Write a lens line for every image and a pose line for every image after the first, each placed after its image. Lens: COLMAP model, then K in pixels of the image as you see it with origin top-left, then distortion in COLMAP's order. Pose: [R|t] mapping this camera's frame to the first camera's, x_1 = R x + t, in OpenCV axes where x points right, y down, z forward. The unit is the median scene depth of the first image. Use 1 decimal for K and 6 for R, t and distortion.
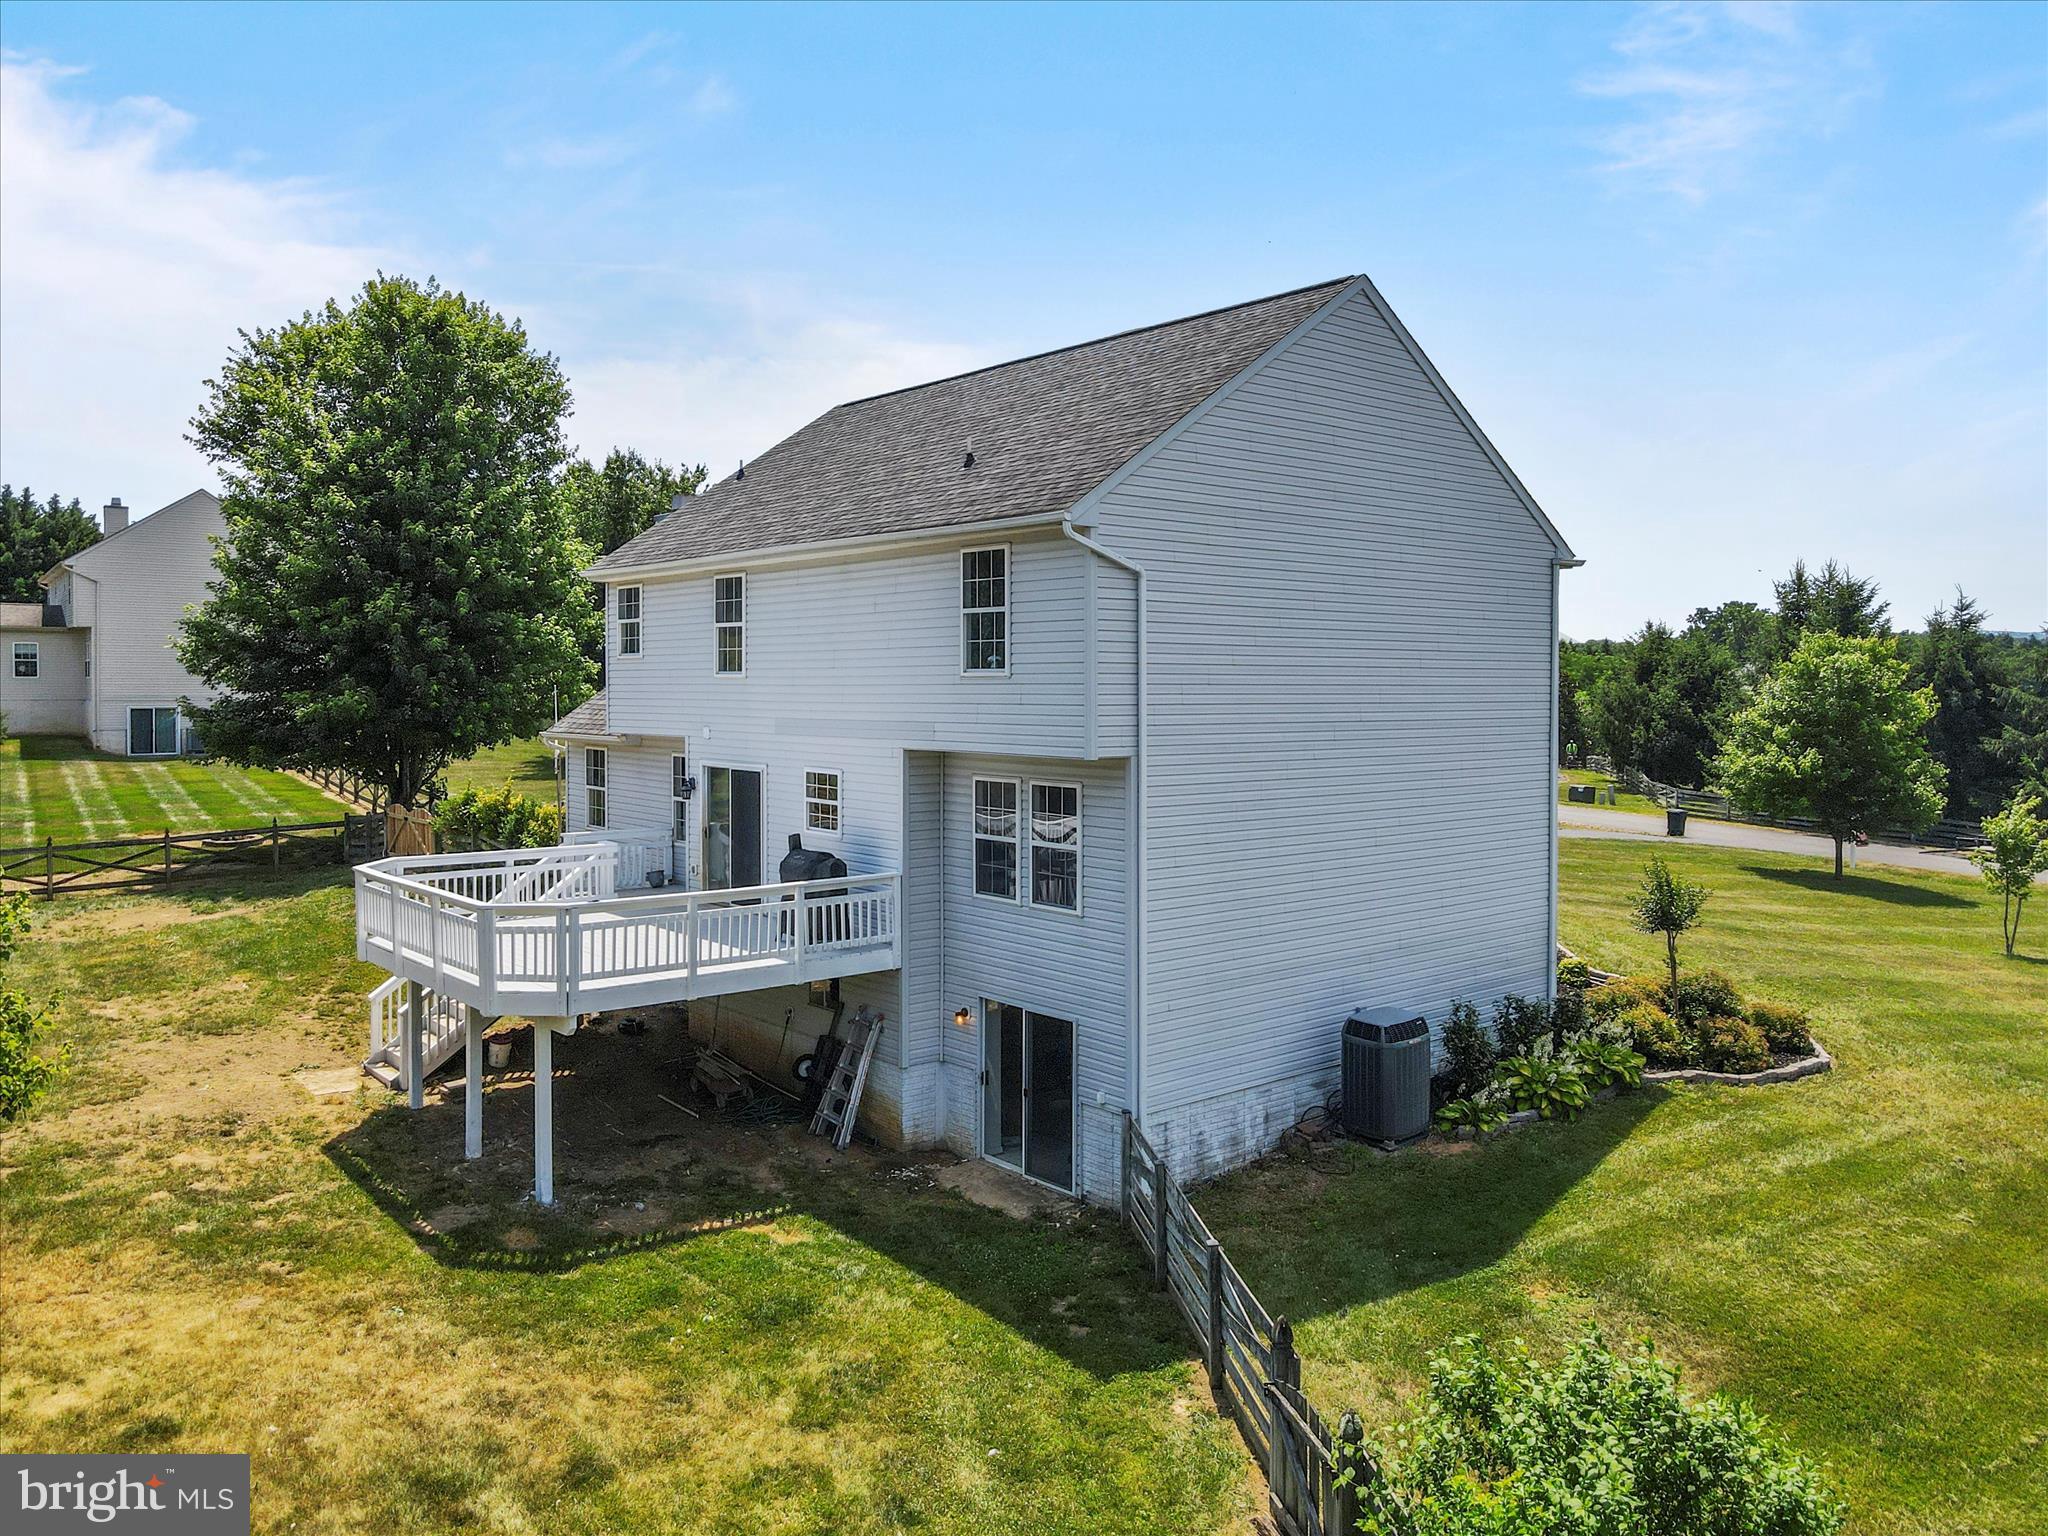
lens RADIAL K [[1525.2, 0, 1031.5], [0, 1525.2, 726.6], [0, 0, 1]] dist [-0.005428, 0.049254]
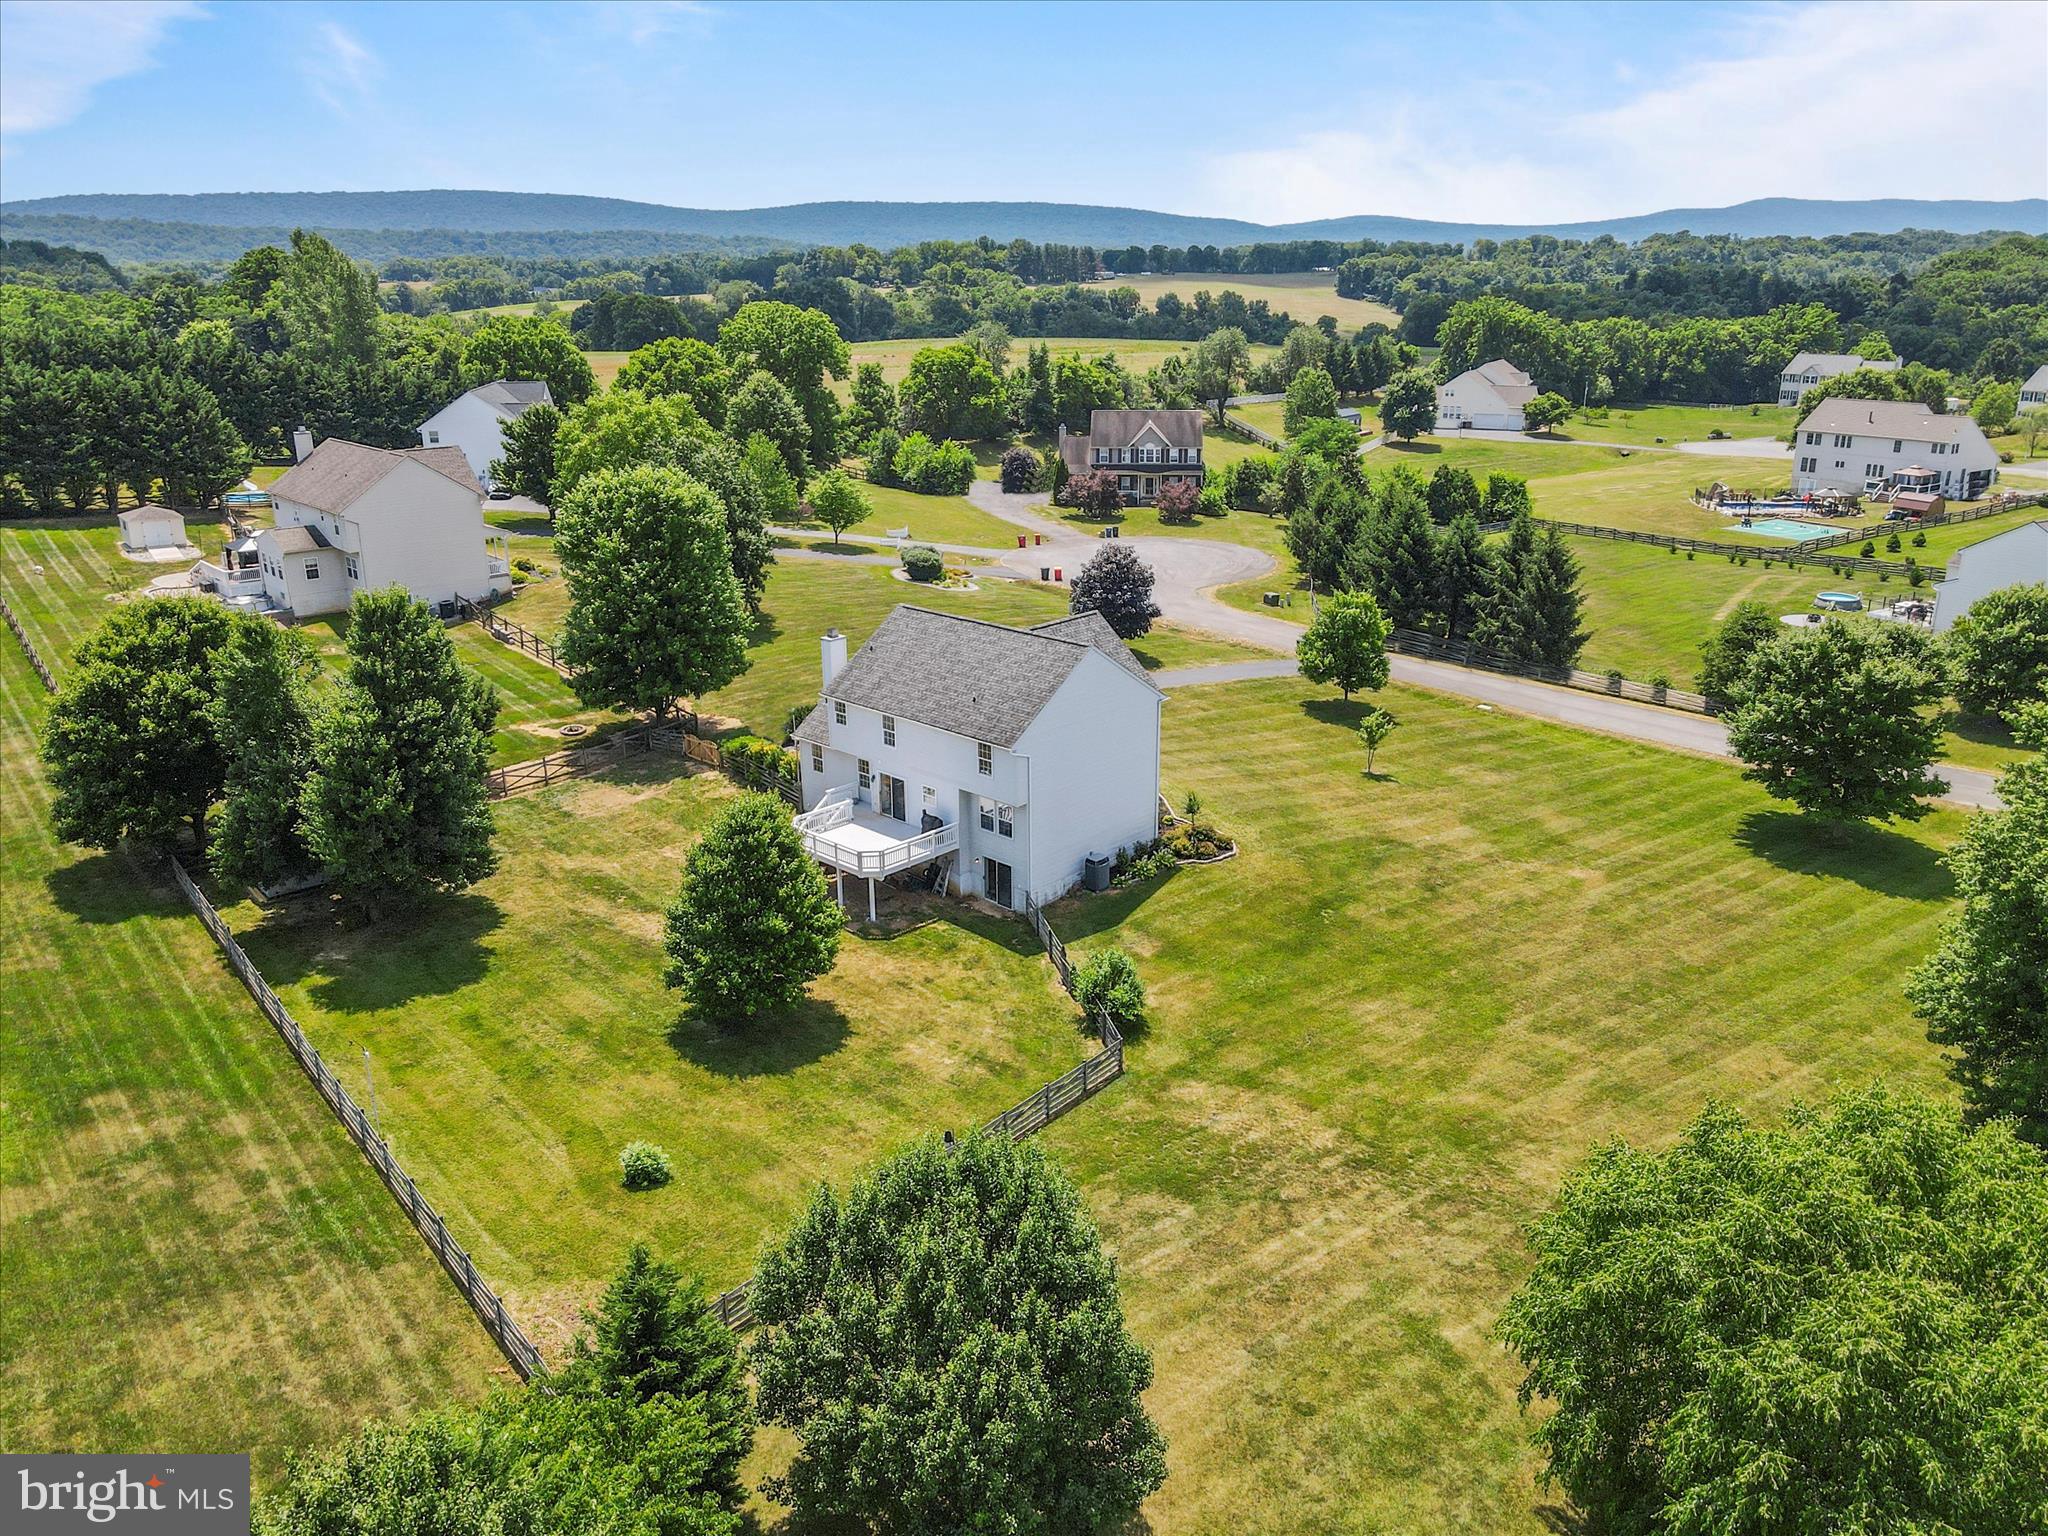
lens RADIAL K [[1514.5, 0, 1024.0], [0, 1514.5, 768.0], [0, 0, 1]] dist [0.013297, 0.008966]
pose [[0.994303, -0.042799, 0.097618, -0.275163], [0.012656, 0.956771, 0.290568, -1.043615], [-0.105834, -0.287677, 0.951862, -2.298191]]
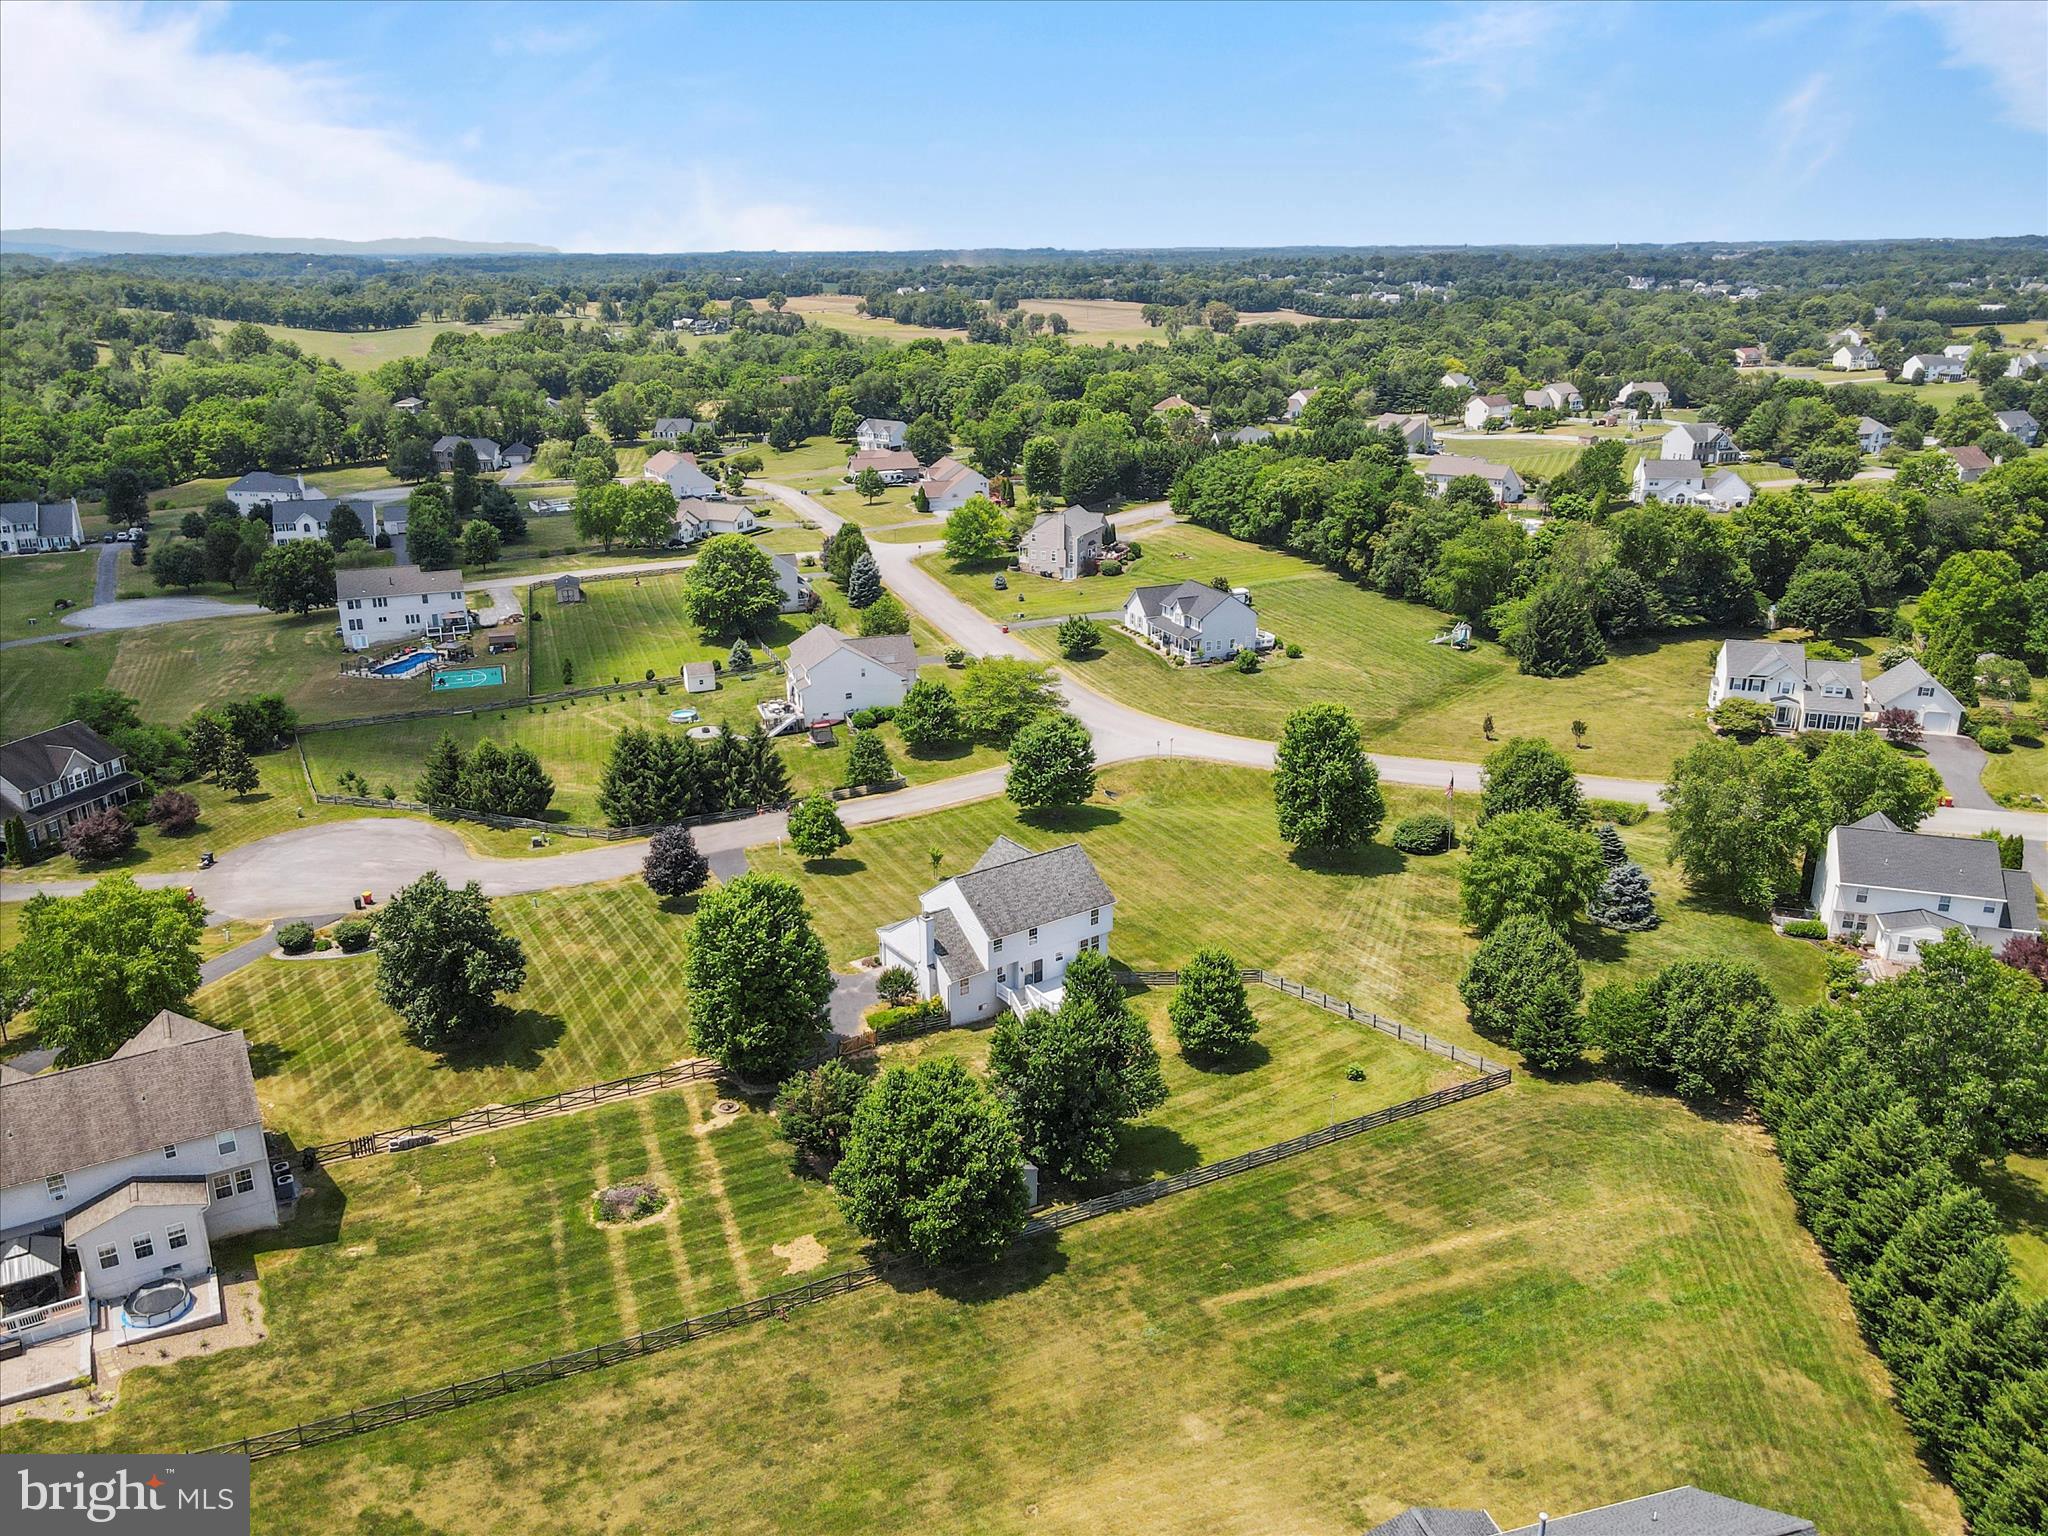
lens RADIAL K [[1497.5, 0, 1027.8], [0, 1497.5, 782.3], [0, 0, 1]] dist [-0.008681, 0.055352]
pose [[0.081211, -0.336980, 0.938003, -5.849983], [0.033532, 0.941502, 0.335334, -2.764925], [-0.996133, 0.004220, 0.087760, 0.680791]]
